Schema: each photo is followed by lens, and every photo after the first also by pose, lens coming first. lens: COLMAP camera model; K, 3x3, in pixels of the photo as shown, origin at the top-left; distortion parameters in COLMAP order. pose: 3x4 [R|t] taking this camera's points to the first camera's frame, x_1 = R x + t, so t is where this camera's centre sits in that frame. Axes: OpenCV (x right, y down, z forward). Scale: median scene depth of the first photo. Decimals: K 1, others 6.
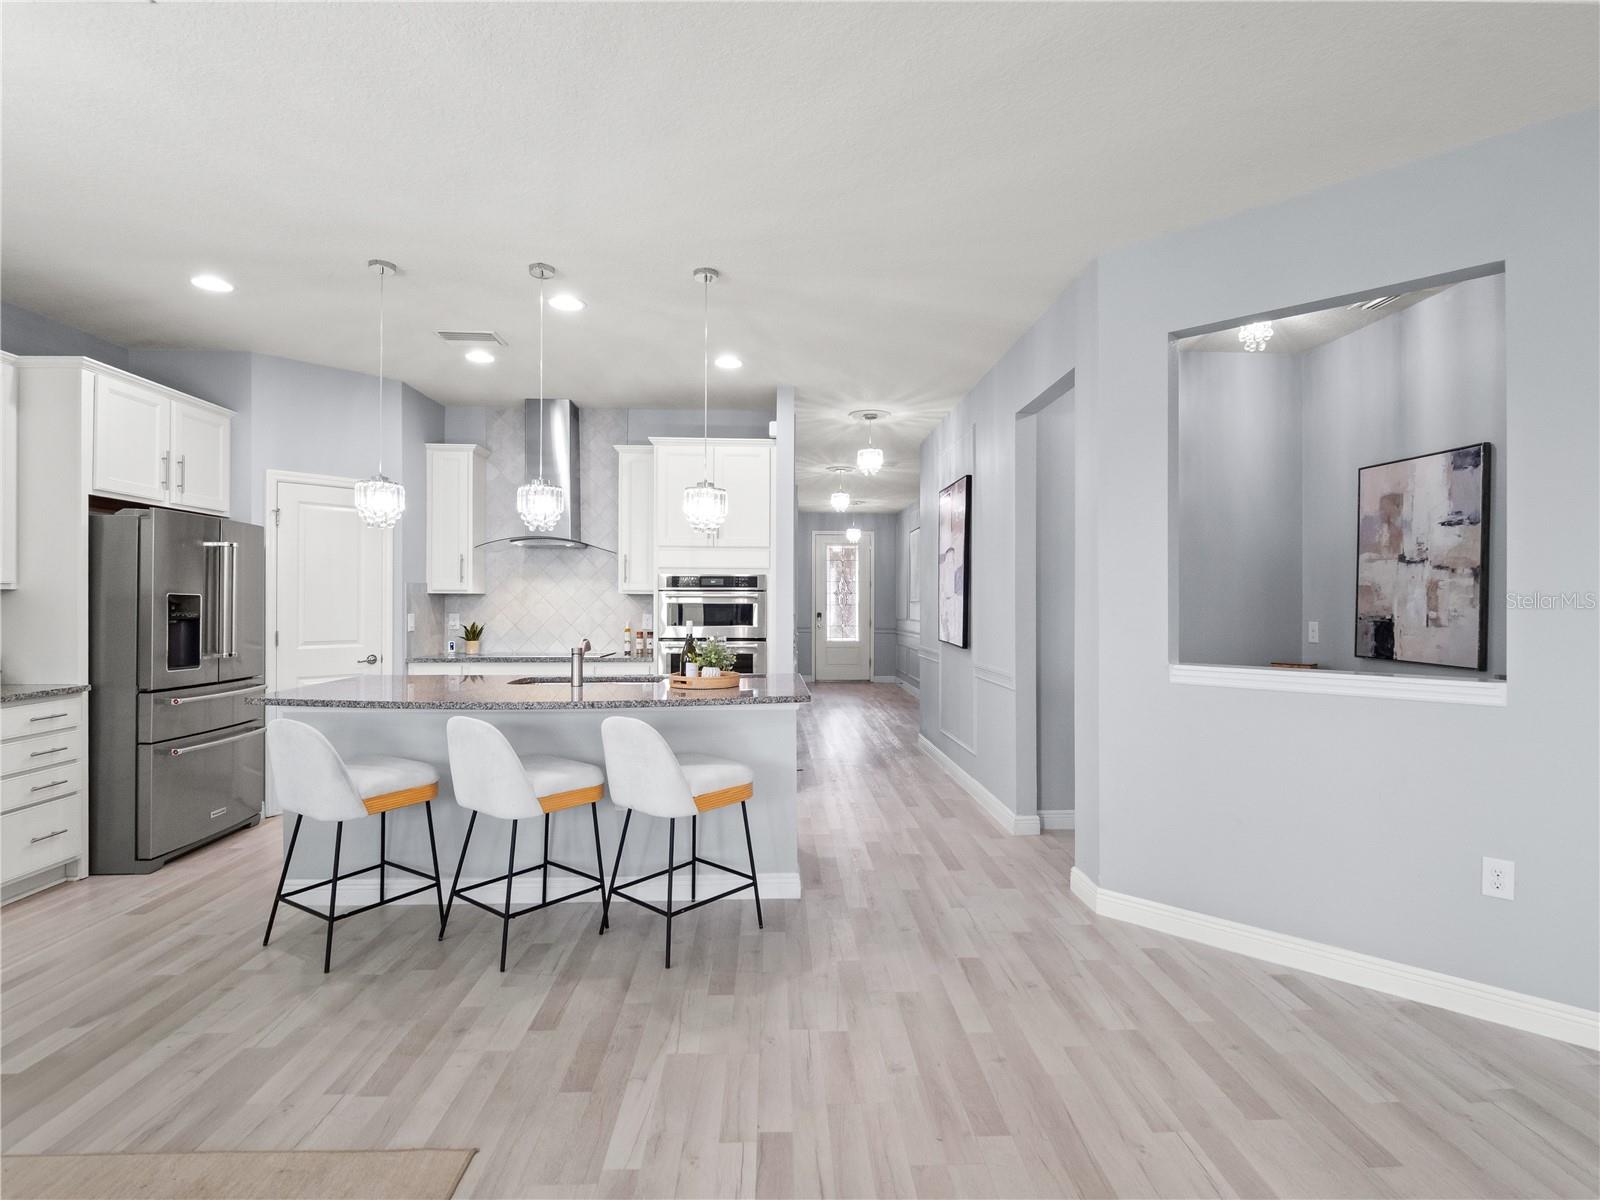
lens RADIAL K [[793.4, 0, 813.4], [0, 793.4, 604.9], [0, 0, 1]] dist [-0.011933, -0.001763]
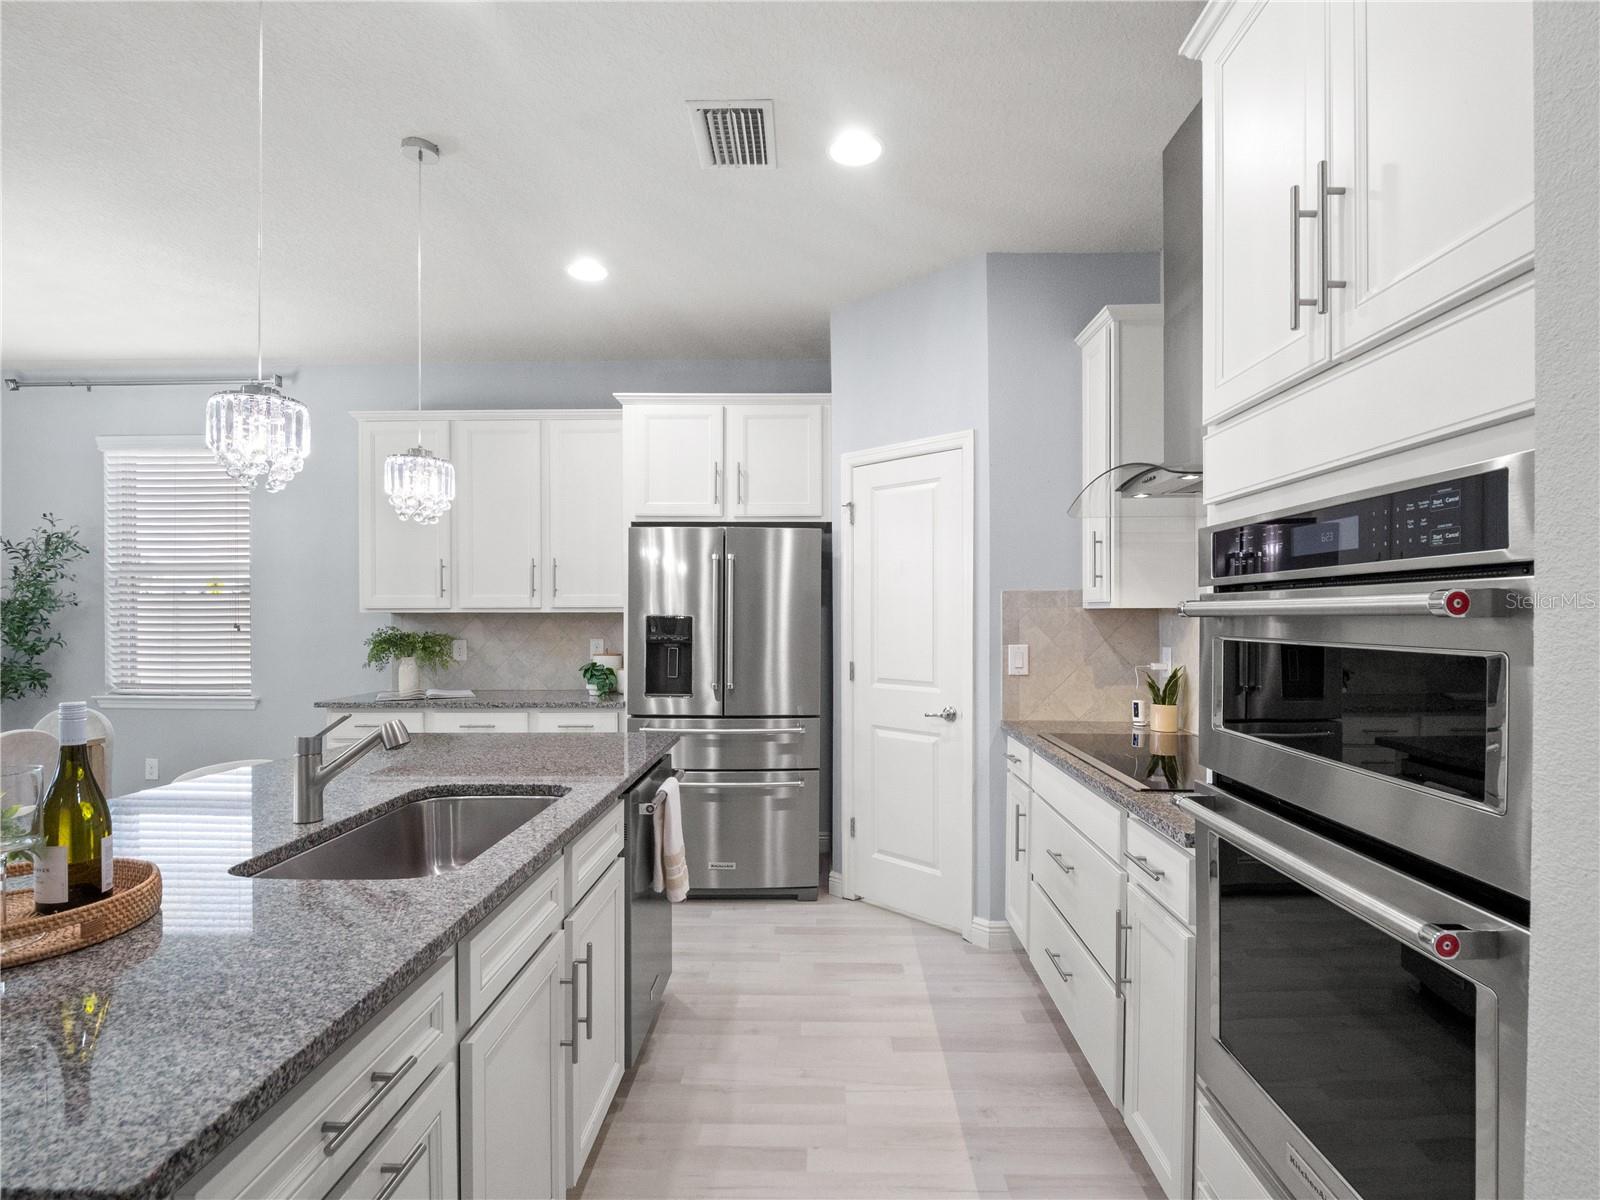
lens RADIAL K [[793.4, 0, 815.3], [0, 793.4, 622.4], [0, 0, 1]] dist [-0.011933, -0.001763]
pose [[-0.071678, 0.006509, -0.997407, 0.114512], [-0.002265, 0.999975, 0.006688, -0.012275], [0.997425, 0.002738, -0.071662, 1.242960]]
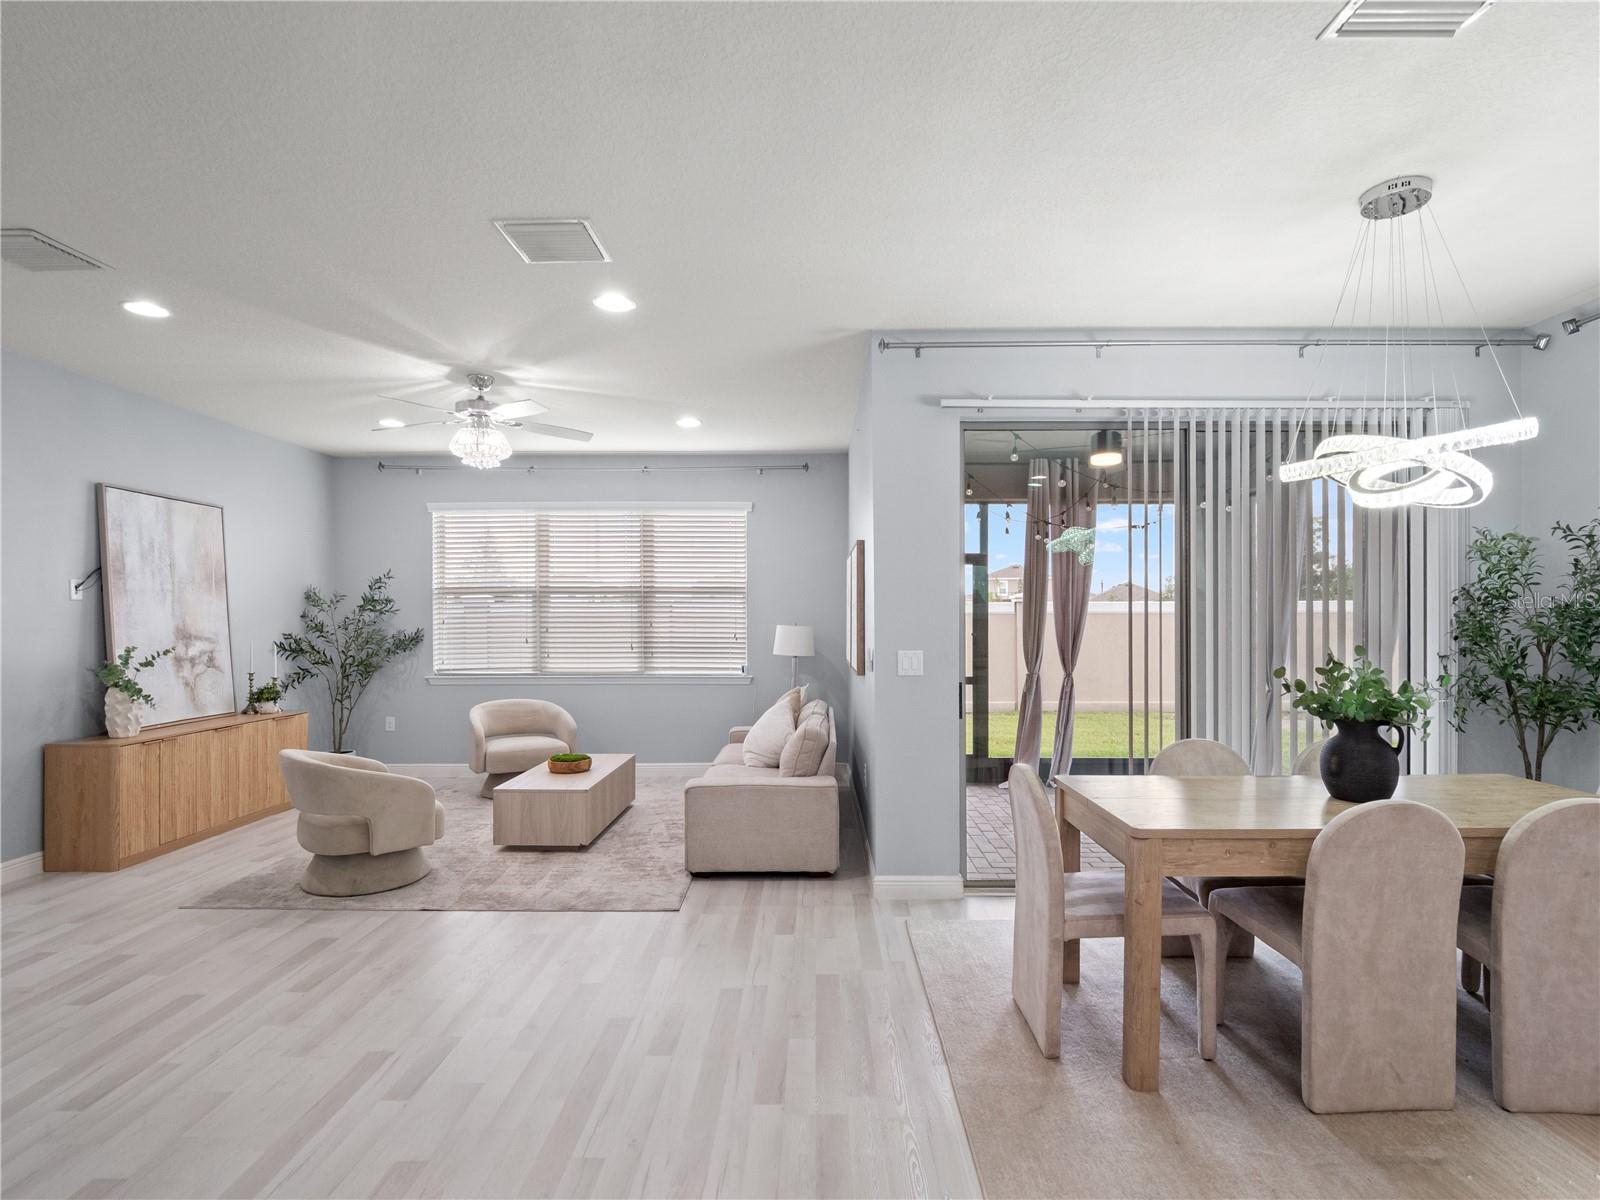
lens RADIAL K [[793.4, 0, 812.4], [0, 793.4, 613.4], [0, 0, 1]] dist [-0.011933, -0.001763]
pose [[-0.998438, -0.000966, 0.055868, -0.129404], [-0.000968, 1.000000, -0.000015, -0.020978], [-0.055867, -0.000069, -0.998438, 0.927825]]
